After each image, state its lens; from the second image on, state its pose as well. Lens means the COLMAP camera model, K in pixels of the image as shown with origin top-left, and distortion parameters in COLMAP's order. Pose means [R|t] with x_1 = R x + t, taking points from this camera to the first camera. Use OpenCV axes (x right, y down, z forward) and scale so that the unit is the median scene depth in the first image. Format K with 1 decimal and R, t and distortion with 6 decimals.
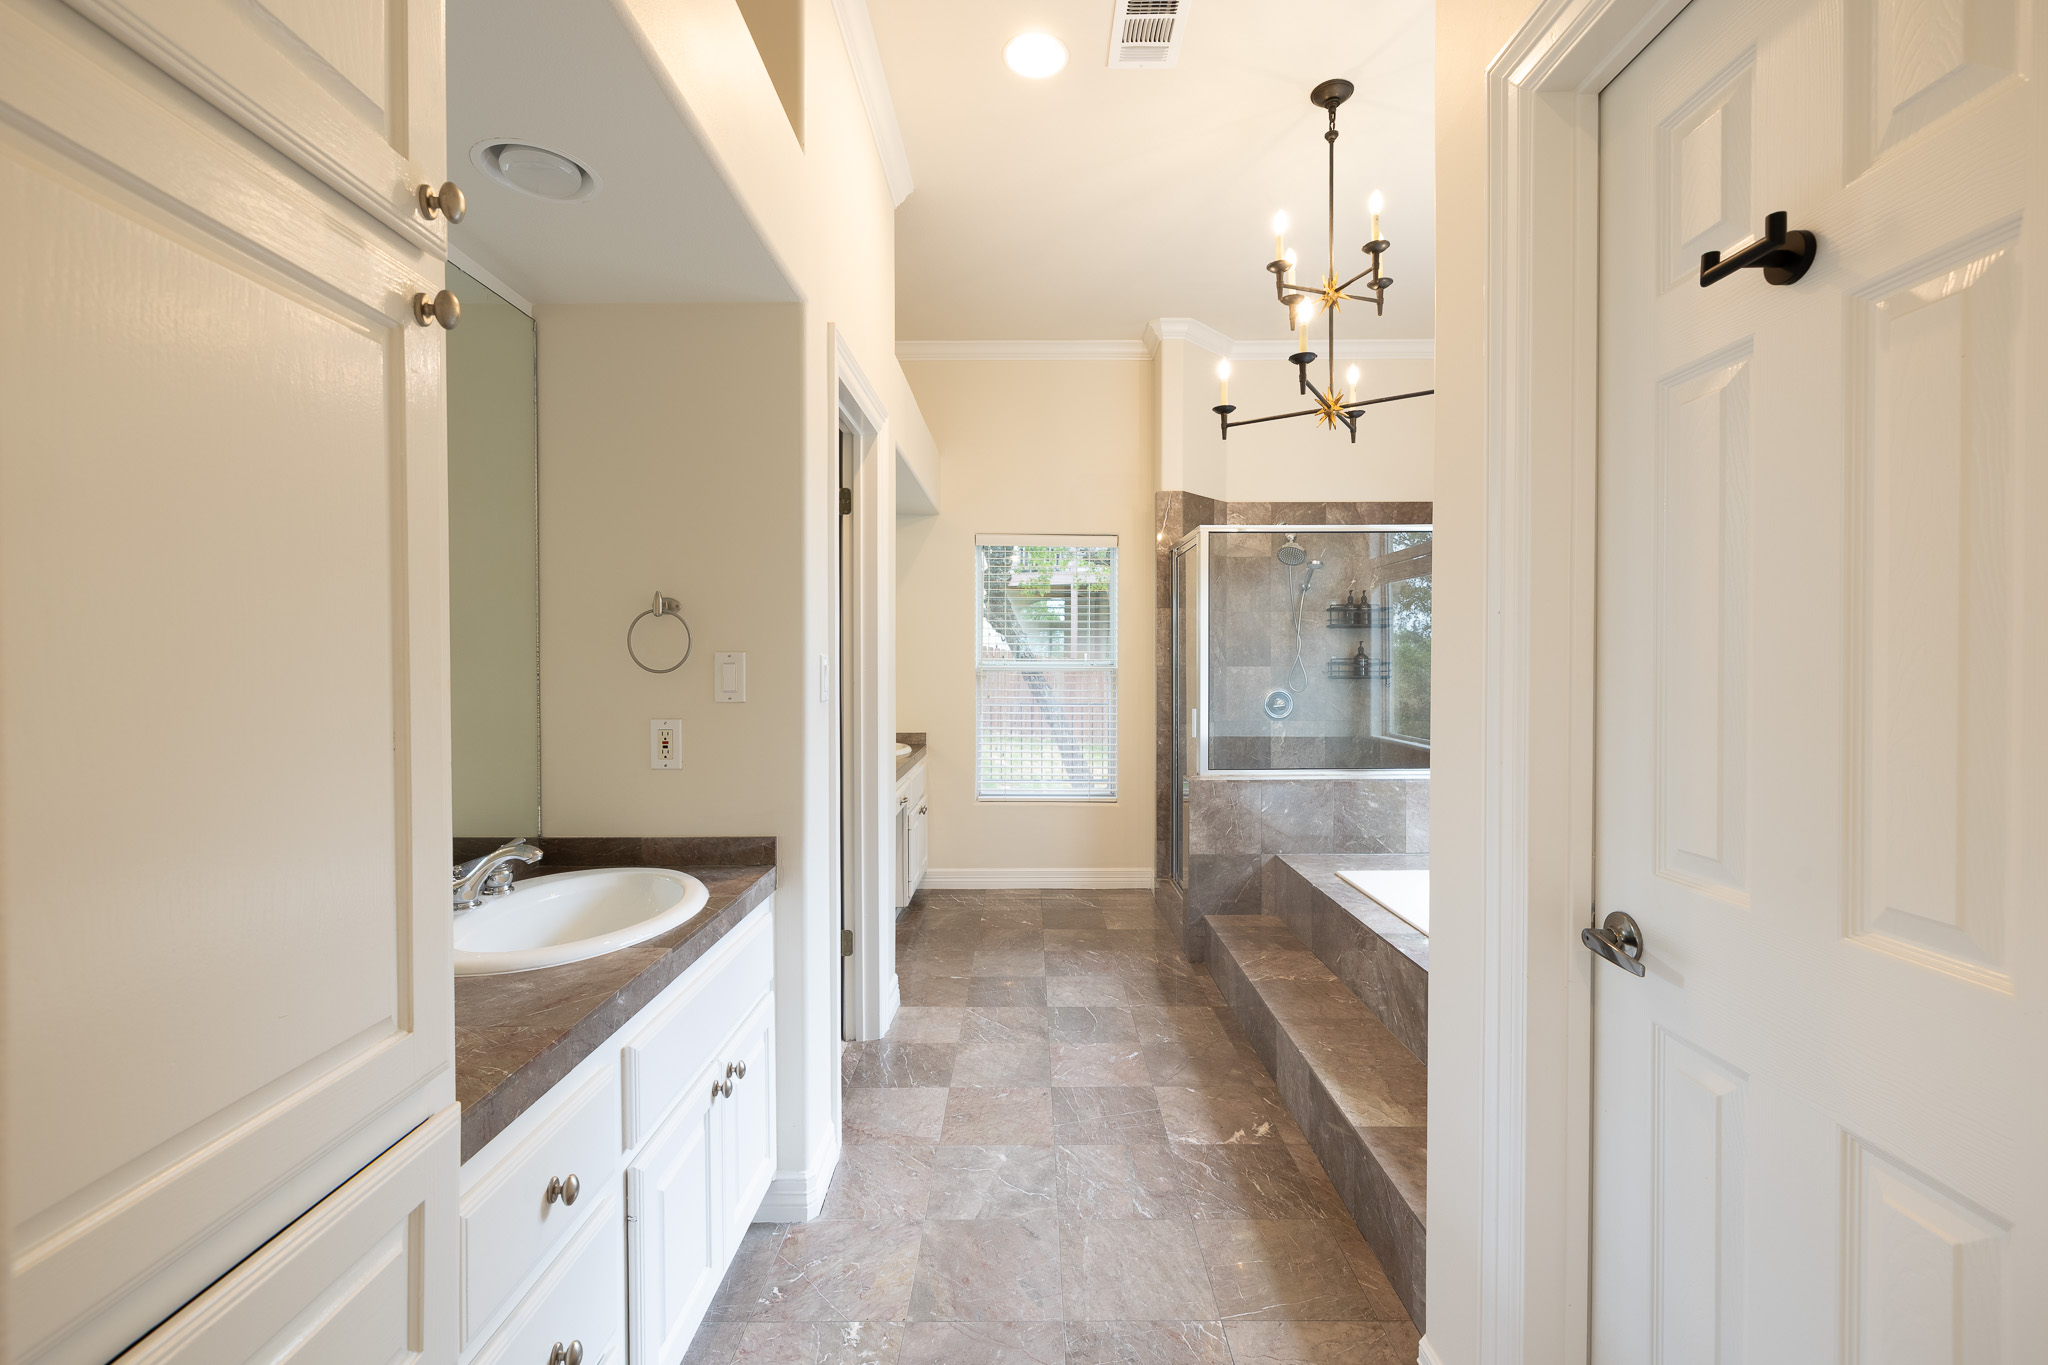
lens RADIAL K [[862.3, 0, 1026.2], [0, 862.3, 674.9], [0, 0, 1]] dist [0.000539, 0.000102]
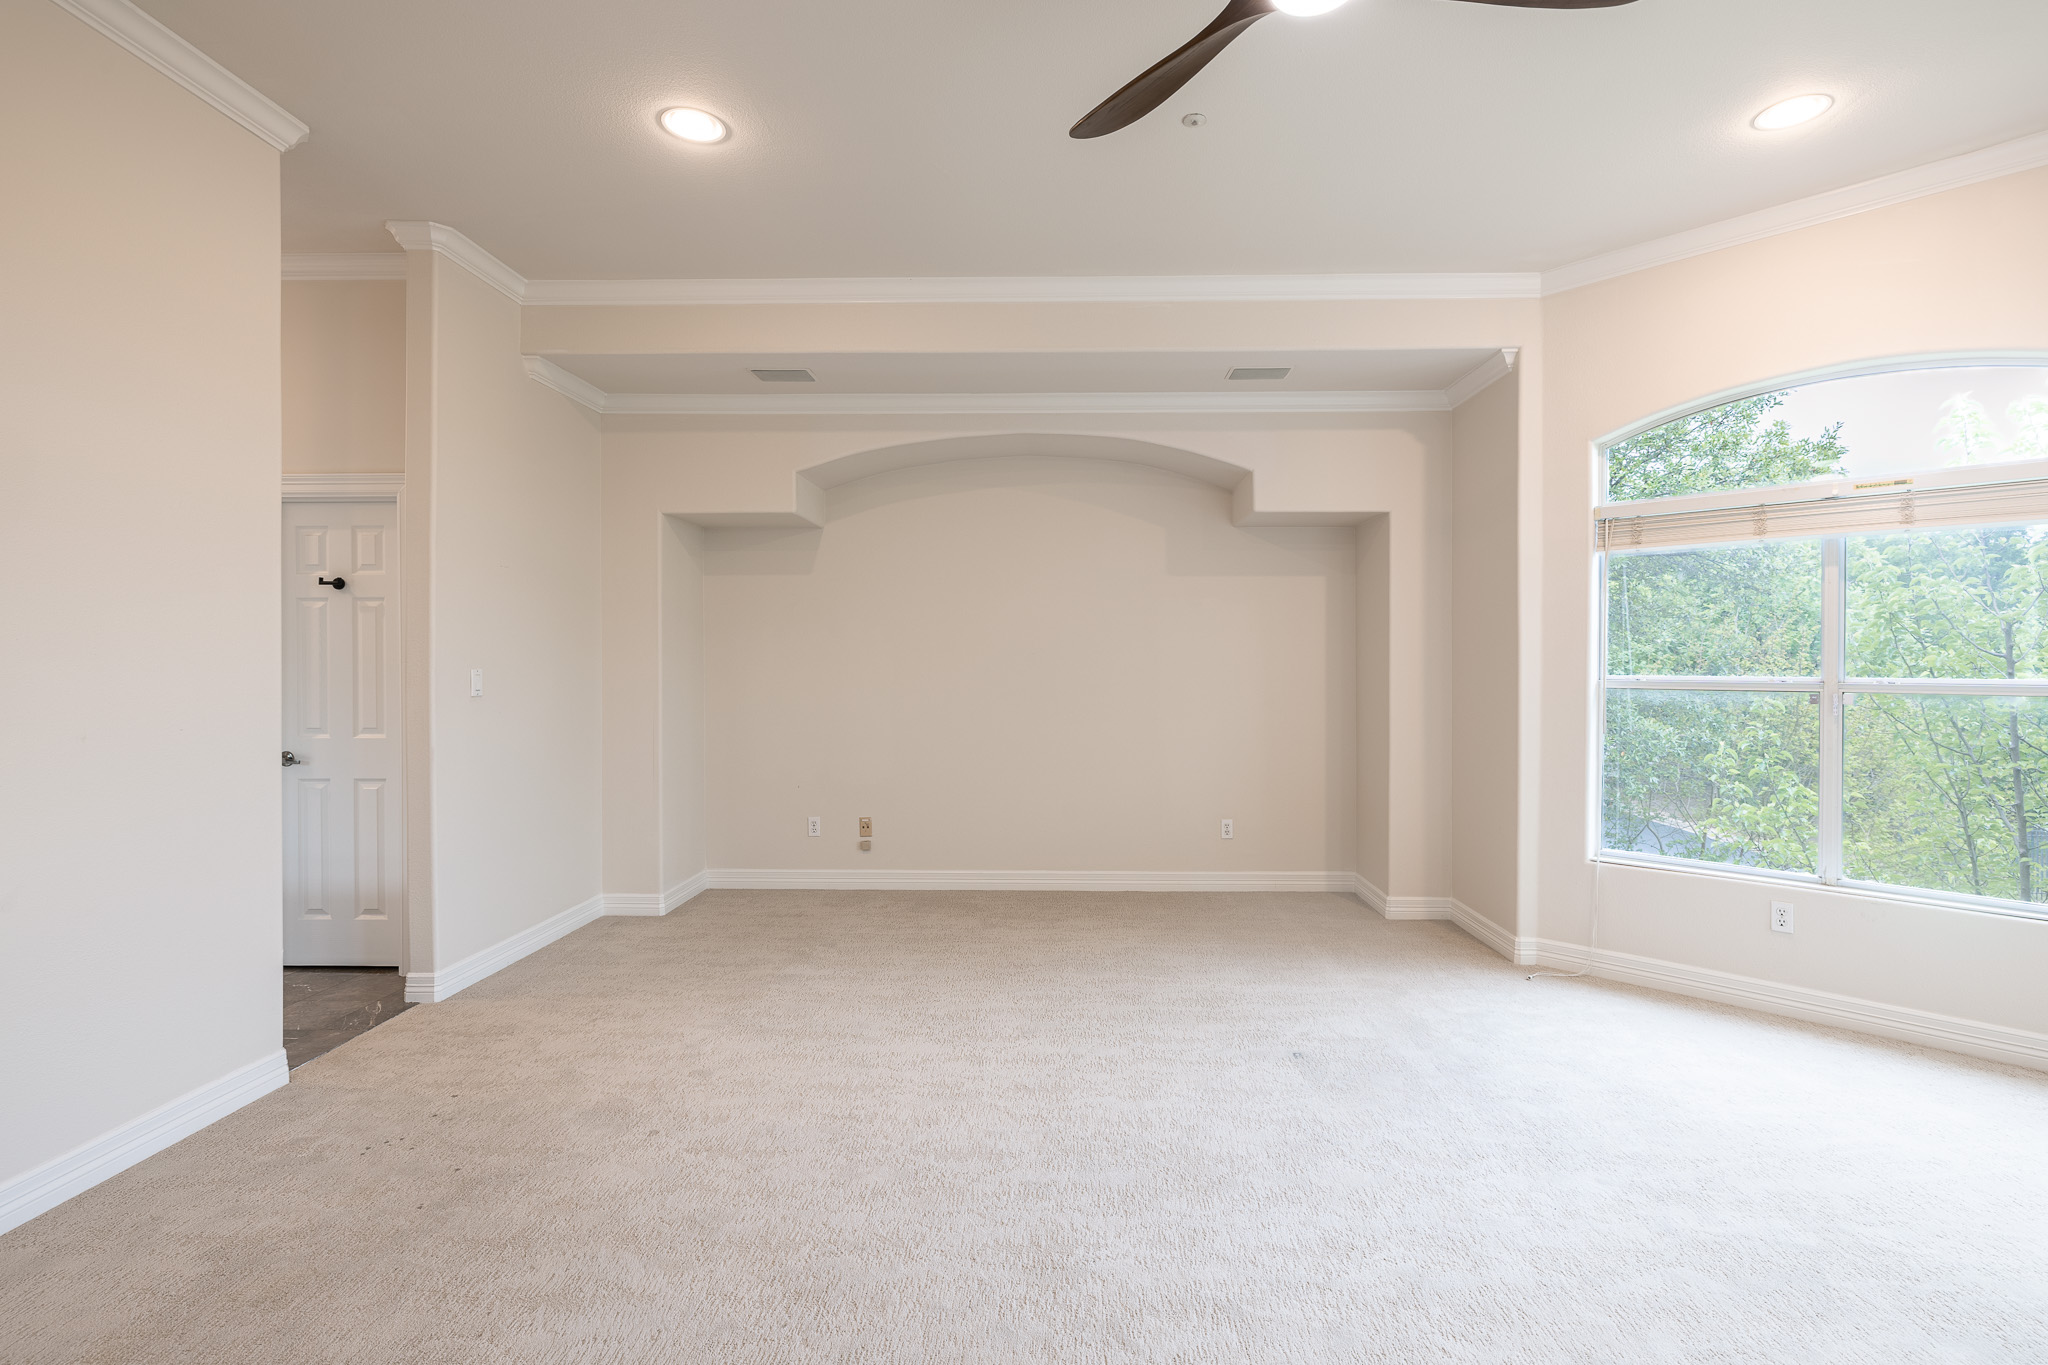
lens RADIAL K [[953.7, 0, 1024.0], [0, 953.7, 682.5], [0, 0, 1]] dist [-0.000093, -0.000324]
pose [[0.030659, -0.004815, 0.999518, -4.022729], [0.010160, 0.999938, 0.004506, 0.023277], [-0.999478, 0.010017, 0.030706, -2.732479]]
